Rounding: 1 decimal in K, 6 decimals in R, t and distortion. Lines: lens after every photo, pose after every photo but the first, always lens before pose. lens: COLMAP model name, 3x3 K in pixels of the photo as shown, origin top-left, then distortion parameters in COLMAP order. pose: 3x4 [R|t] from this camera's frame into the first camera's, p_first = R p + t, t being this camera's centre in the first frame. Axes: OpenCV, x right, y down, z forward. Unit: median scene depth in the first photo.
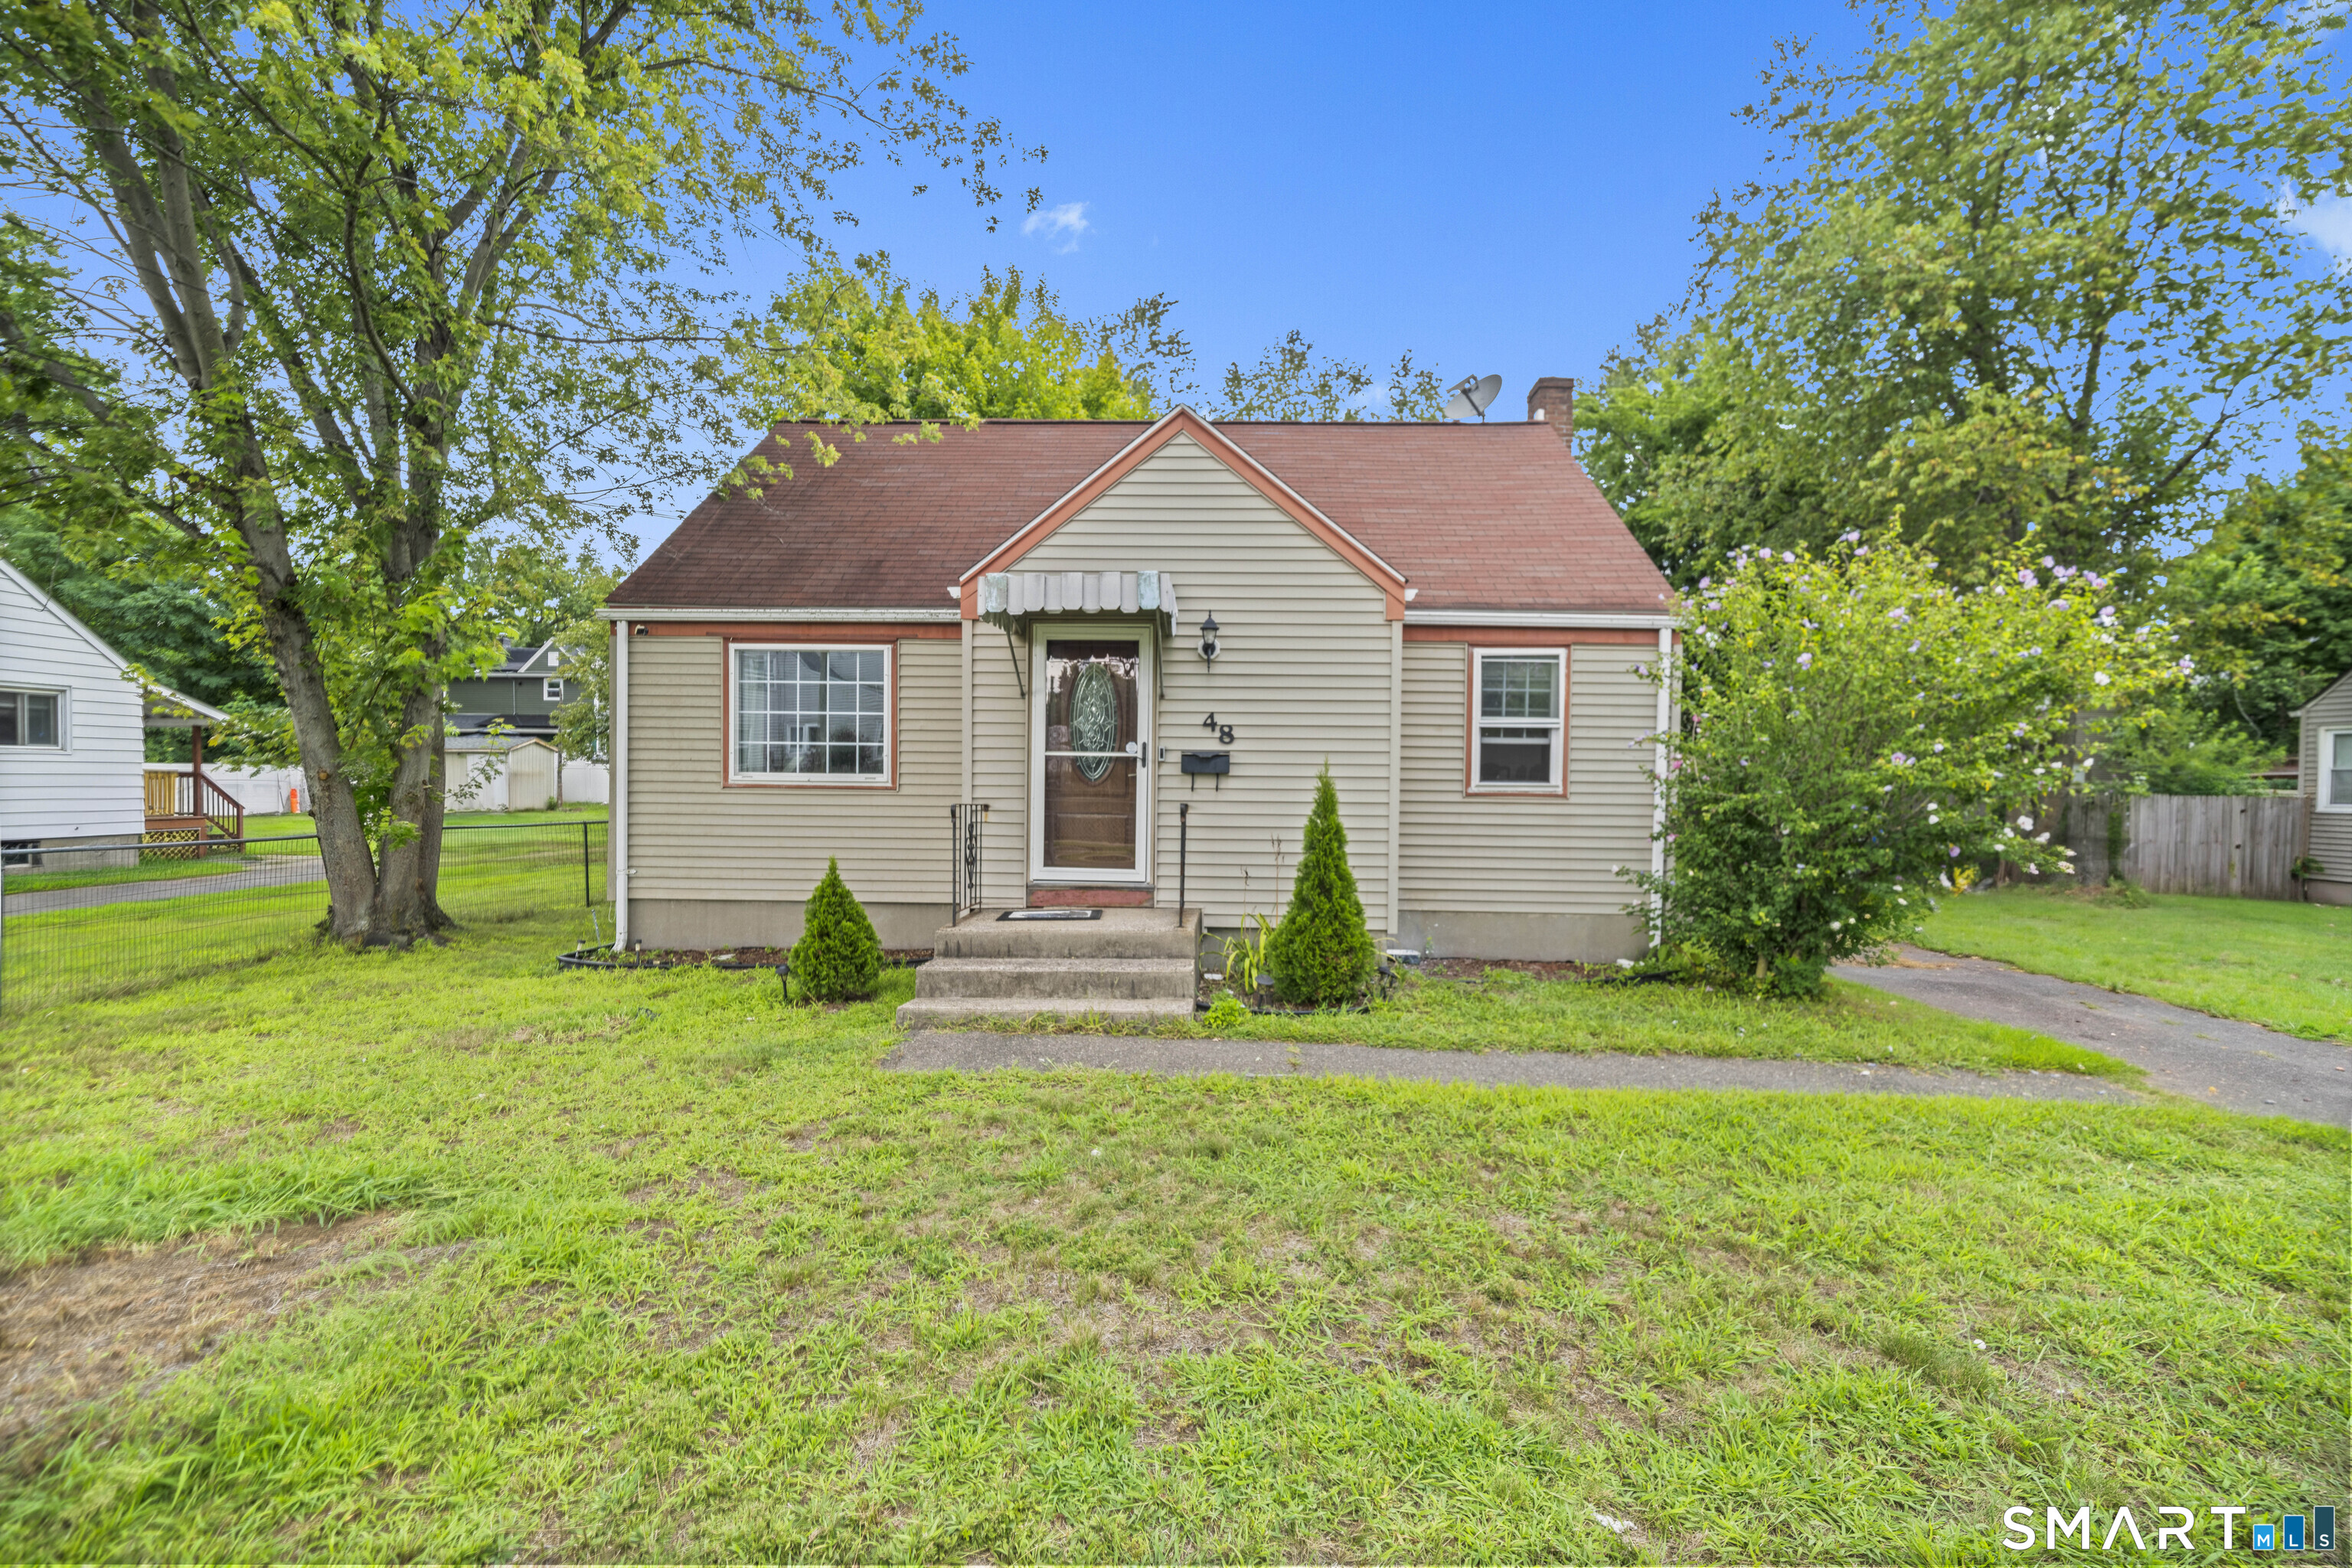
lens RADIAL K [[919.2, 0, 1176.0], [0, 919.2, 784.0], [0, 0, 1]] dist [0.000164, -0.000073]
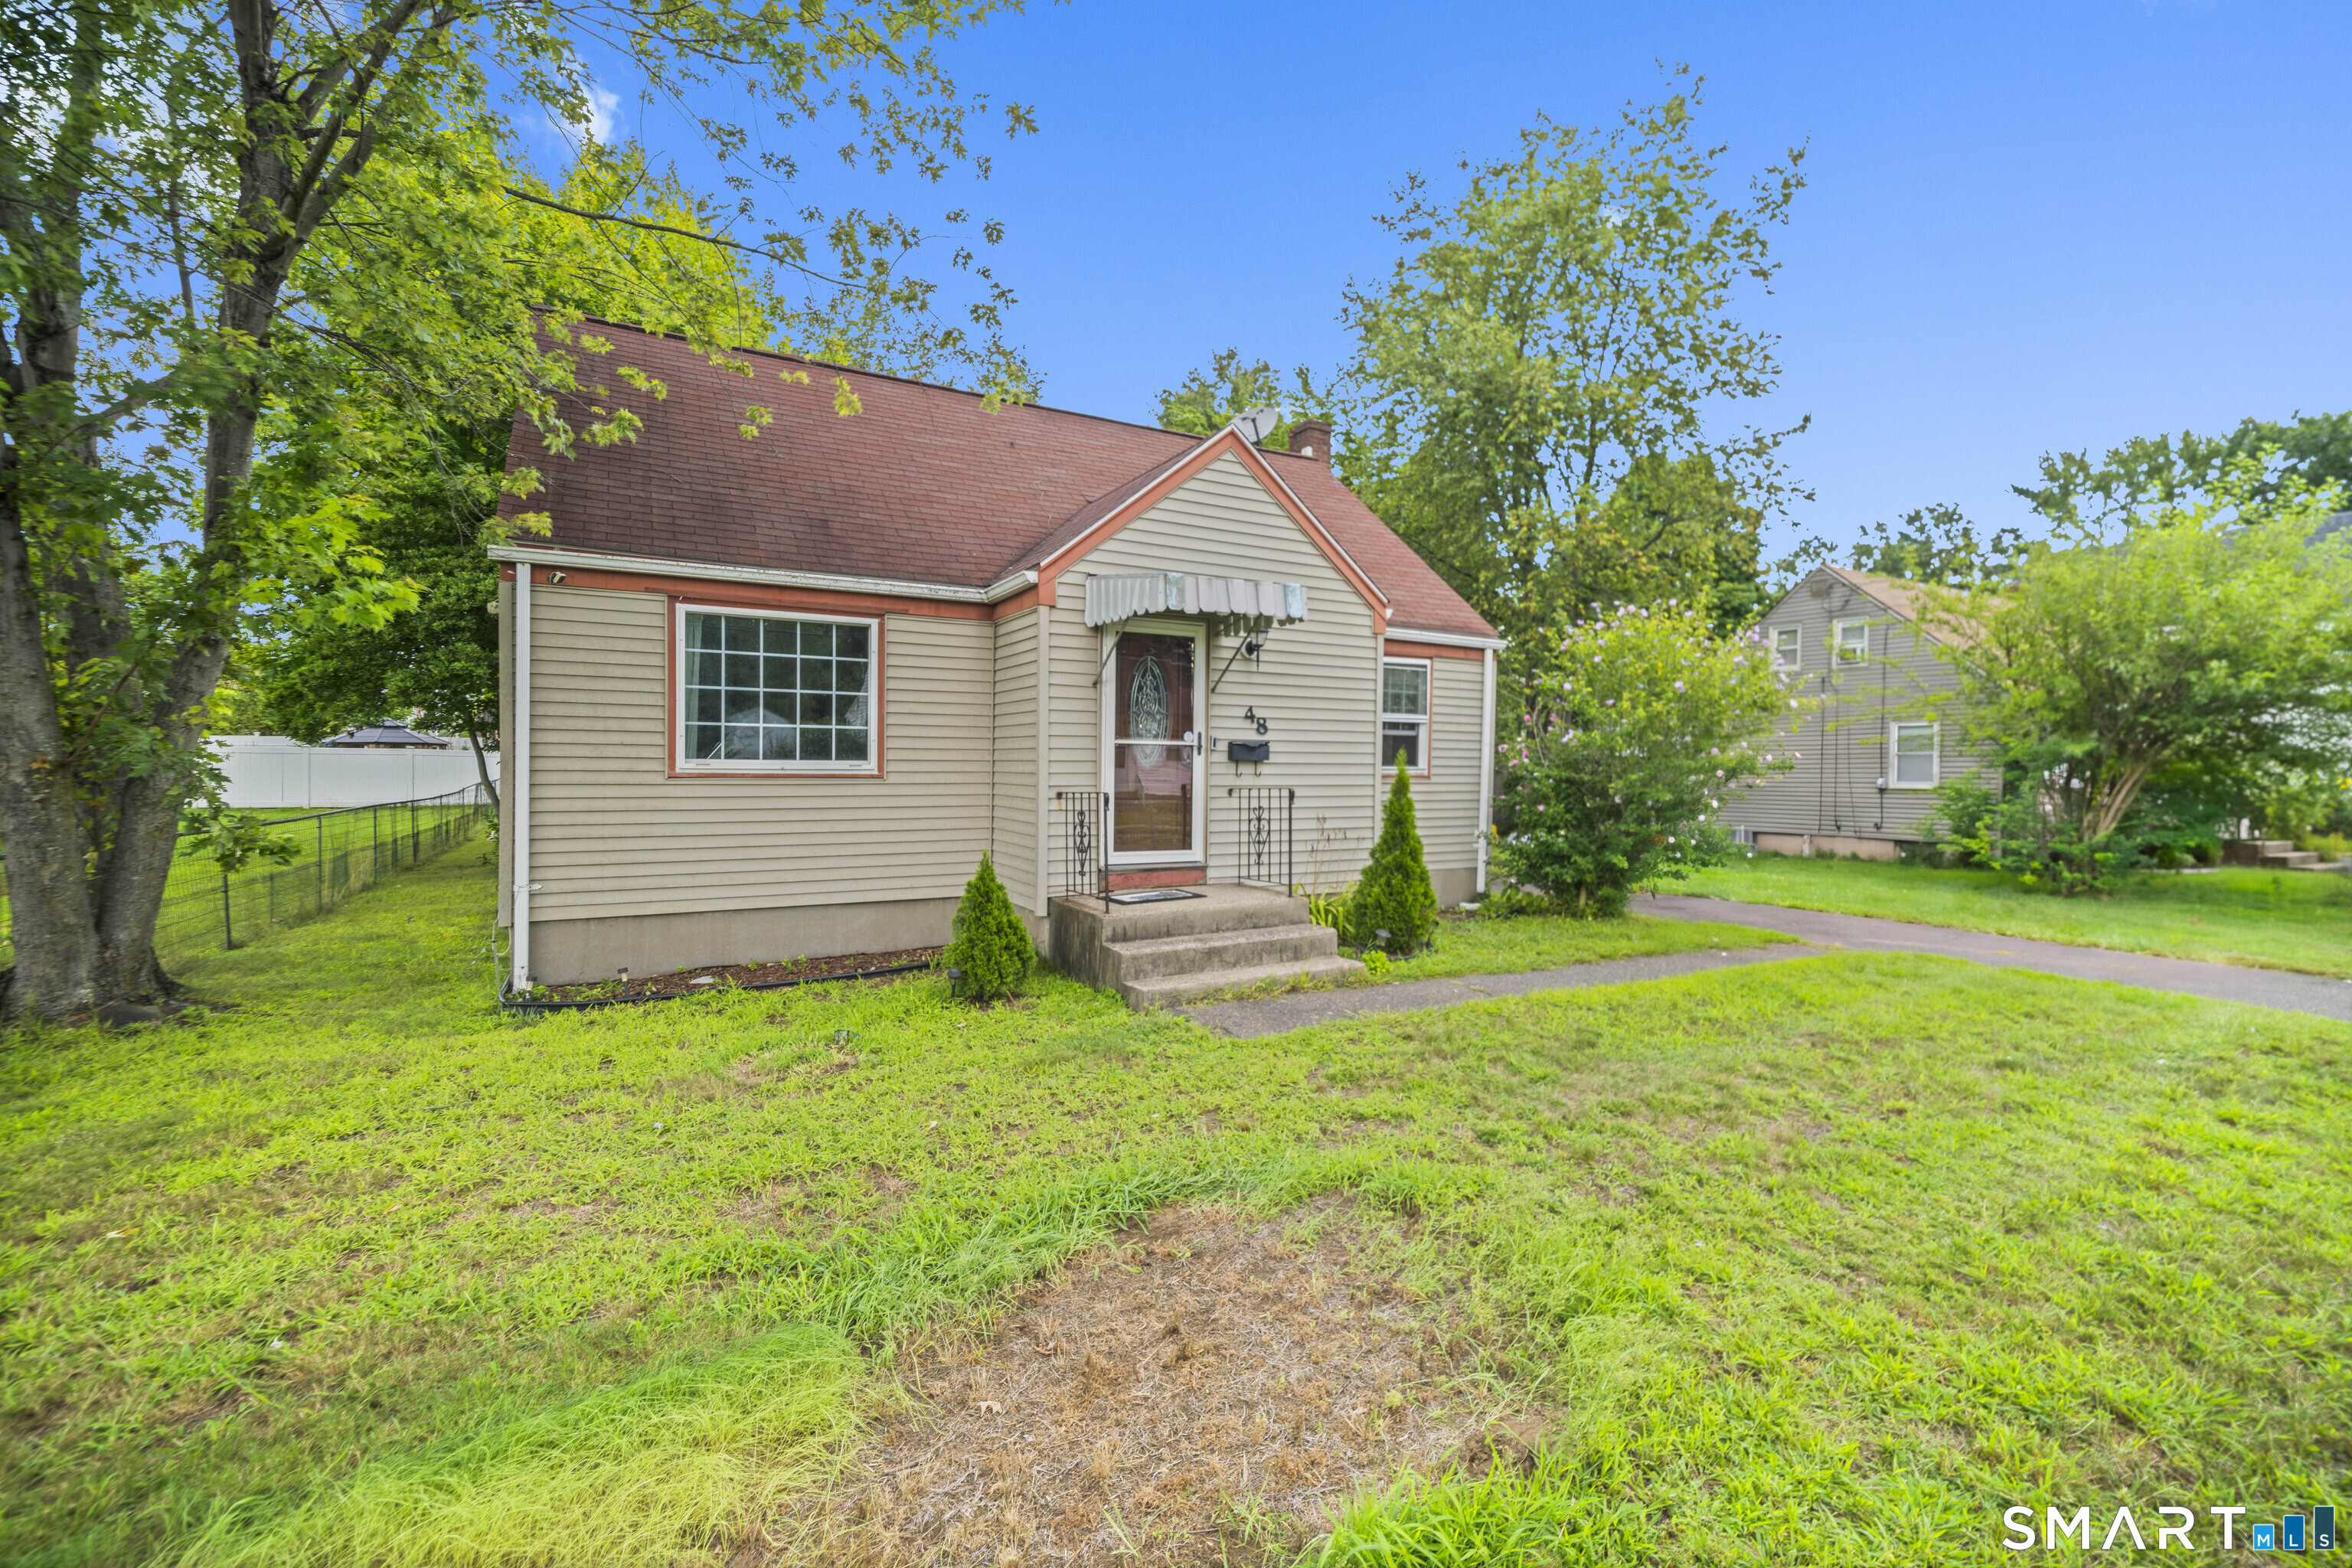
lens RADIAL K [[946.9, 0, 1185.9], [0, 946.9, 771.7], [0, 0, 1]] dist [0.000666, 0.000125]
pose [[0.871598, -0.008141, 0.490155, -0.593301], [0.002633, 0.999925, 0.011925, -0.012207], [-0.490215, -0.009104, 0.871554, 0.036749]]
